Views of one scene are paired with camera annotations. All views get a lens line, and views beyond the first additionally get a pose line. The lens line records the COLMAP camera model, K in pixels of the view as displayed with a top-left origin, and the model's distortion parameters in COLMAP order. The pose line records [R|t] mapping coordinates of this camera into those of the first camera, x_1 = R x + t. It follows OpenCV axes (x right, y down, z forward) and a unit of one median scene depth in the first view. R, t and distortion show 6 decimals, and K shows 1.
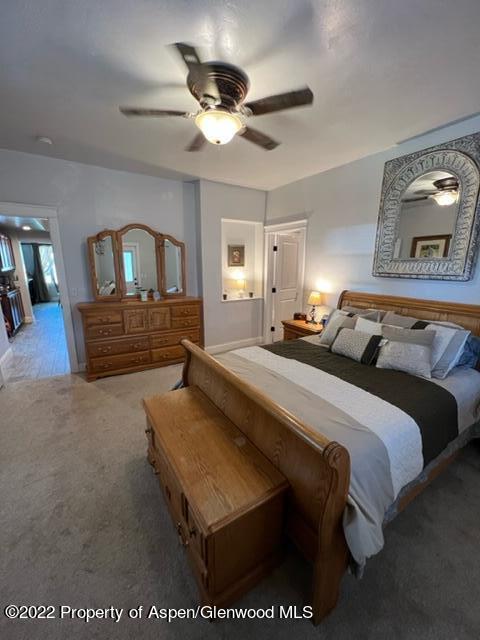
lens RADIAL K [[257.8, 0, 239.6], [0, 257.8, 318.3], [0, 0, 1]] dist [0.000638, 0.000356]
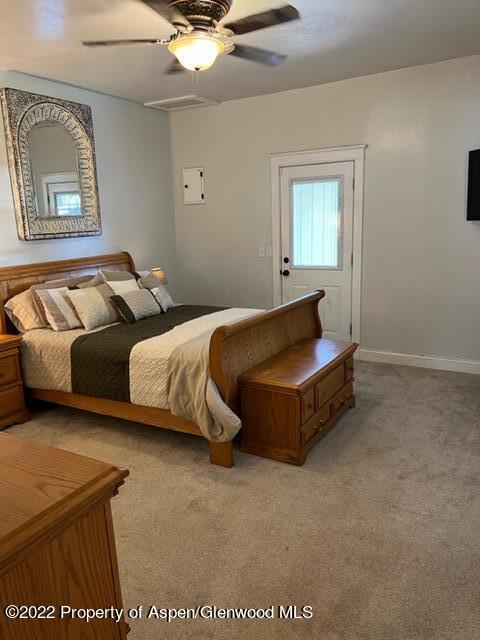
lens RADIAL K [[483.7, 0, 241.7], [0, 483.7, 319.9], [0, 0, 1]] dist [0.063706, -0.083204]
pose [[-0.465328, -0.180280, 0.866584, -1.097268], [0.219843, 0.924821, 0.310444, -0.269861], [-0.857402, 0.334971, -0.390712, 1.182652]]
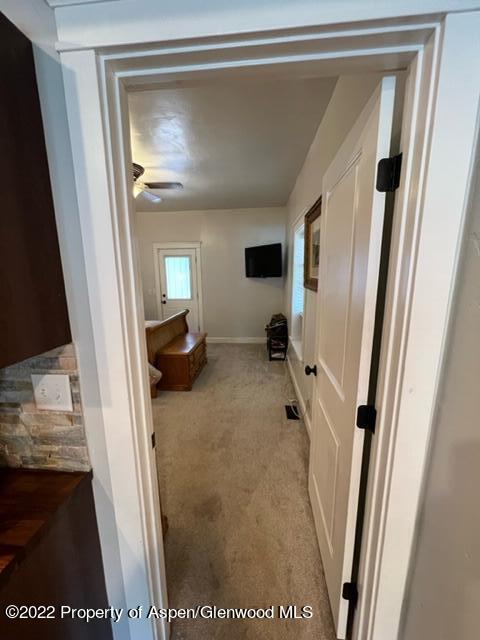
lens RADIAL K [[257.8, 0, 243.5], [0, 257.8, 319.8], [0, 0, 1]] dist [0.000638, 0.000356]
pose [[-0.810289, -0.109726, 0.575667, -1.145768], [0.128565, 0.925101, 0.357295, -0.317035], [-0.571754, 0.363522, -0.735492, 1.386985]]
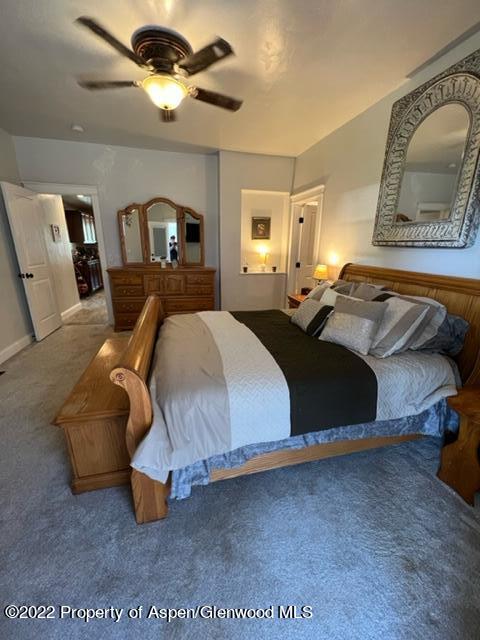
lens RADIAL K [[257.8, 0, 239.6], [0, 257.8, 318.1], [0, 0, 1]] dist [0.000638, 0.000356]
pose [[0.948289, 0.096741, -0.302306, 0.409784], [-0.076838, 0.994060, 0.077078, 0.050746], [0.307967, -0.049864, 0.950089, 0.029039]]
